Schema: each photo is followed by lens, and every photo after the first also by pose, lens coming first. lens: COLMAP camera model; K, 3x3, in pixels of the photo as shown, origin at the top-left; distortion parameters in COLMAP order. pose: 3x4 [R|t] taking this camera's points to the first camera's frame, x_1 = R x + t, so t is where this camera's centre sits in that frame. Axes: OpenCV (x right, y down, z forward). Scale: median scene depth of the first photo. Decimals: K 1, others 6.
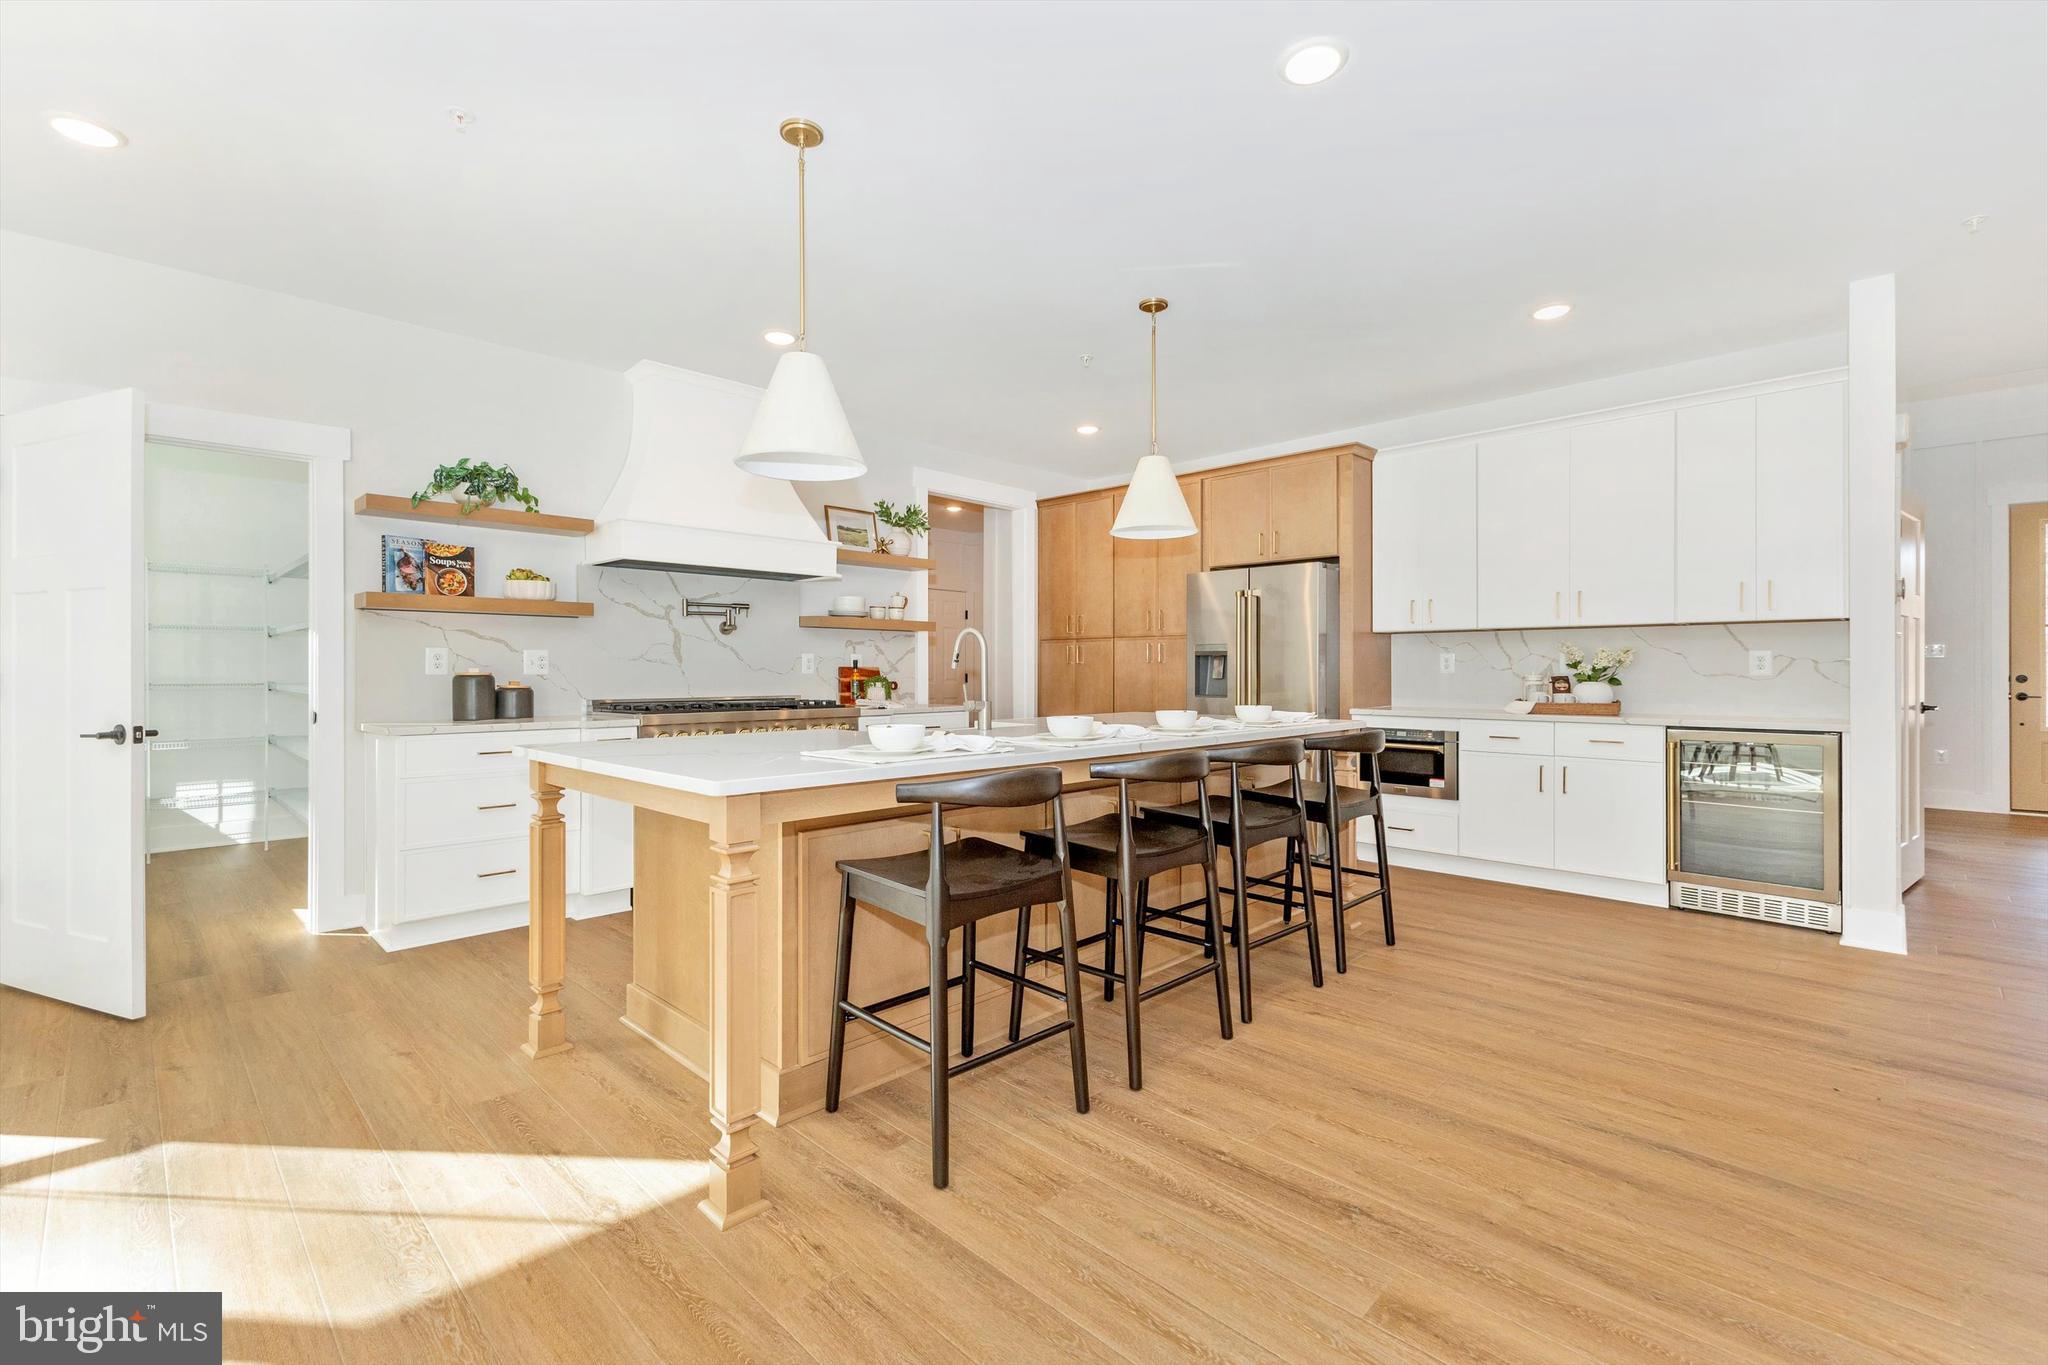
lens RADIAL K [[877.9, 0, 1038.2], [0, 877.9, 683.7], [0, 0, 1]] dist [0.008392, 0.000500]
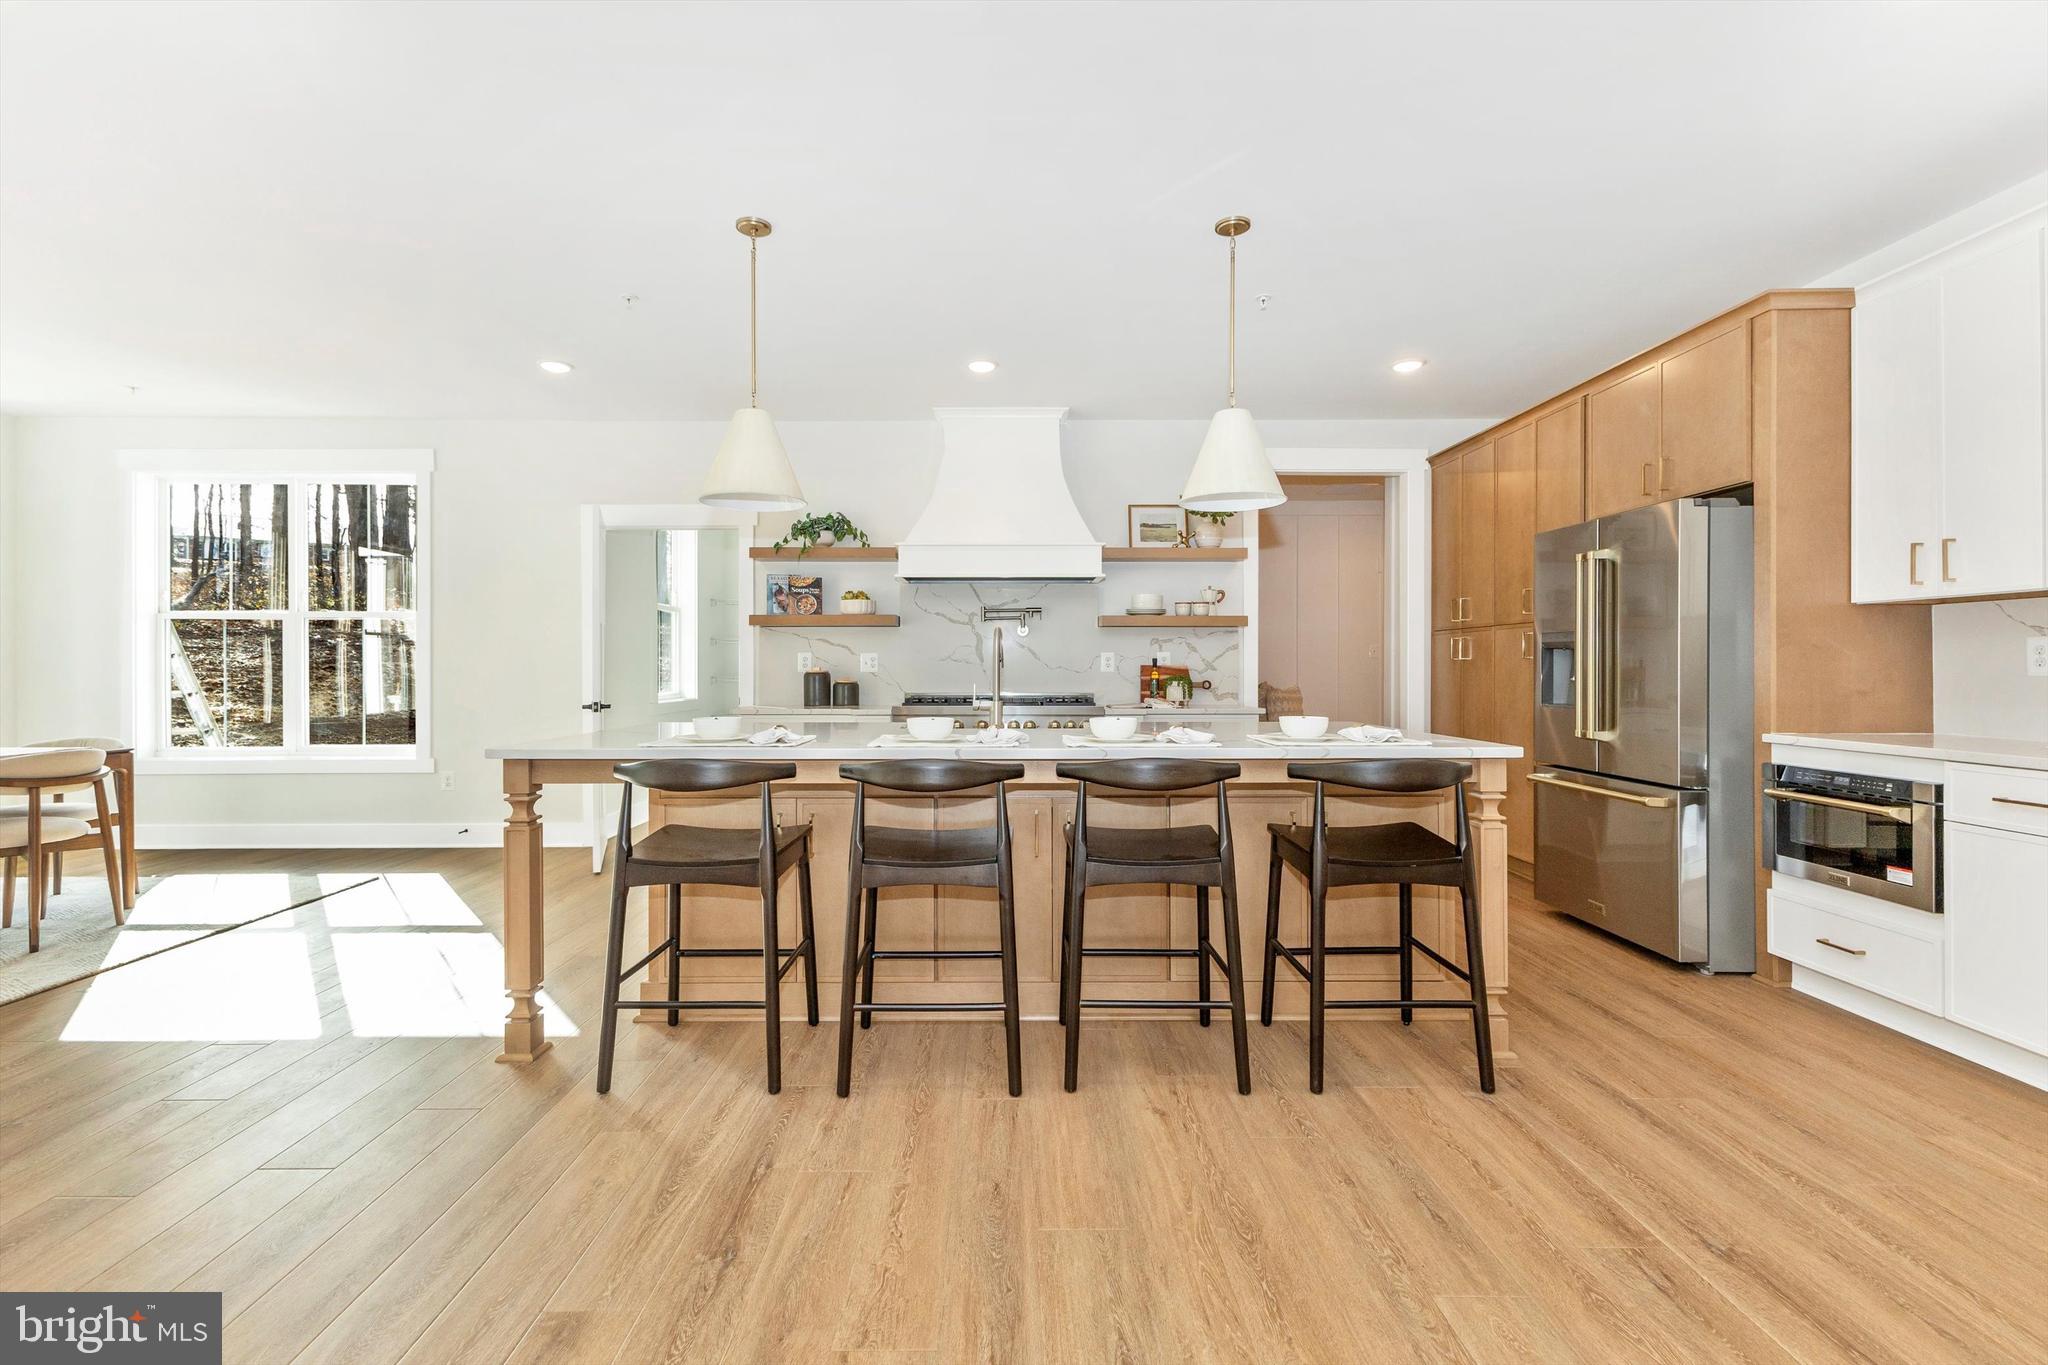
lens RADIAL K [[902.8, 0, 1005.1], [0, 902.8, 678.5], [0, 0, 1]] dist [0.012546, -0.001137]
pose [[0.702650, 0.008849, -0.711480, 0.519820], [-0.009770, 0.999948, 0.002788, -0.007123], [0.711468, 0.004992, 0.702700, 0.223414]]
